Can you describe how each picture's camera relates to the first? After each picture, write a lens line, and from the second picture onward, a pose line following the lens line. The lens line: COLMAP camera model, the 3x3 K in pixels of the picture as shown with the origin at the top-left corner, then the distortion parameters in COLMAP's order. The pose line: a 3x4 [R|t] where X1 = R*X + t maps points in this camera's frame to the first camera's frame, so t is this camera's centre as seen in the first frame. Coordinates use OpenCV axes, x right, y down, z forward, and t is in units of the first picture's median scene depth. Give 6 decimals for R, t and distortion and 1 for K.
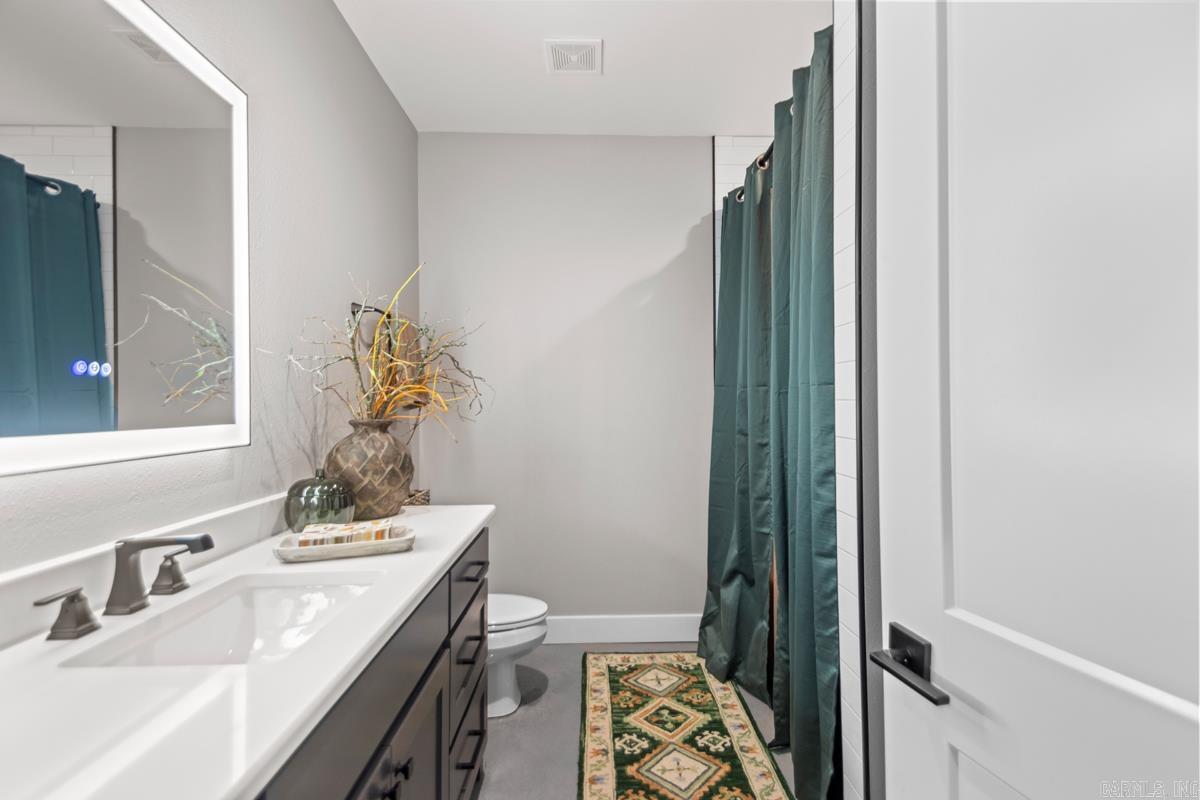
lens RADIAL K [[554.8, 0, 607.4], [0, 554.8, 395.9], [0, 0, 1]] dist [0.026048, -0.011997]
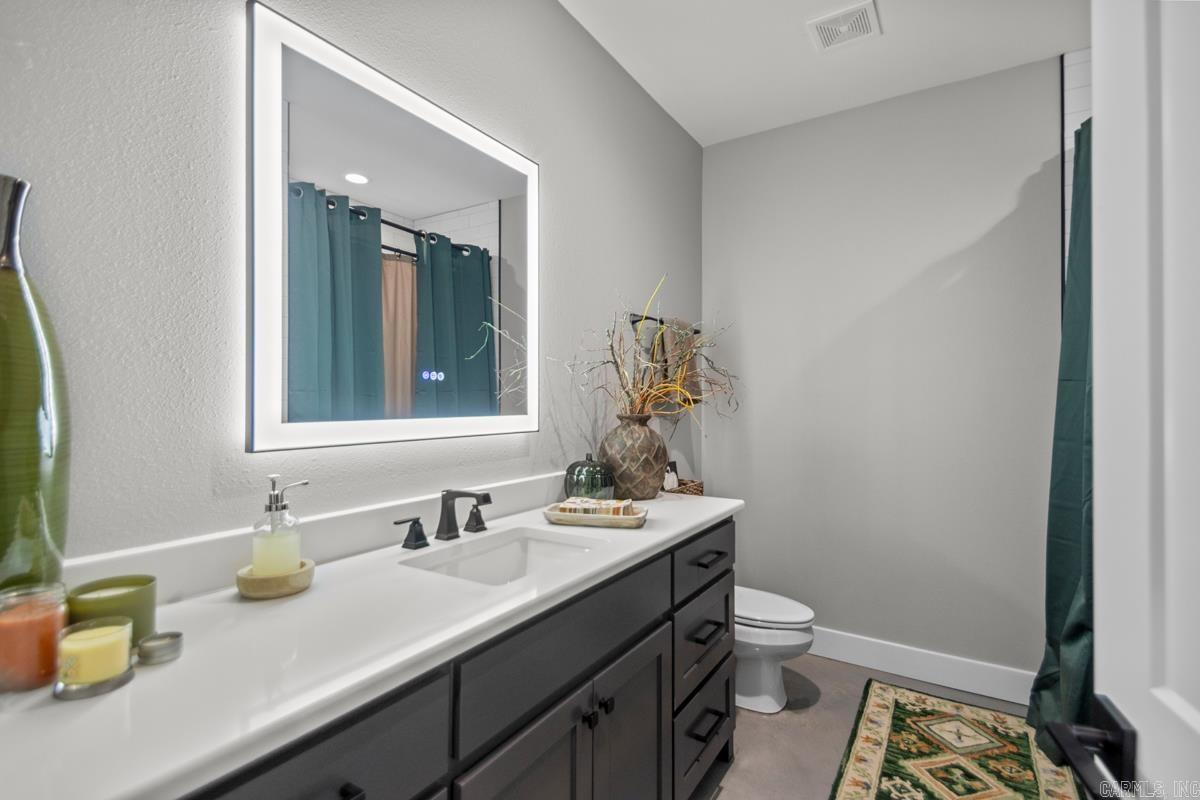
lens RADIAL K [[554.8, 0, 593.2], [0, 554.8, 394.1], [0, 0, 1]] dist [0.026048, -0.011997]
pose [[0.826581, -0.001450, -0.562817, 0.143551], [0.001361, 0.999999, -0.000578, 0.001106], [0.562817, -0.000288, 0.826582, -0.001197]]
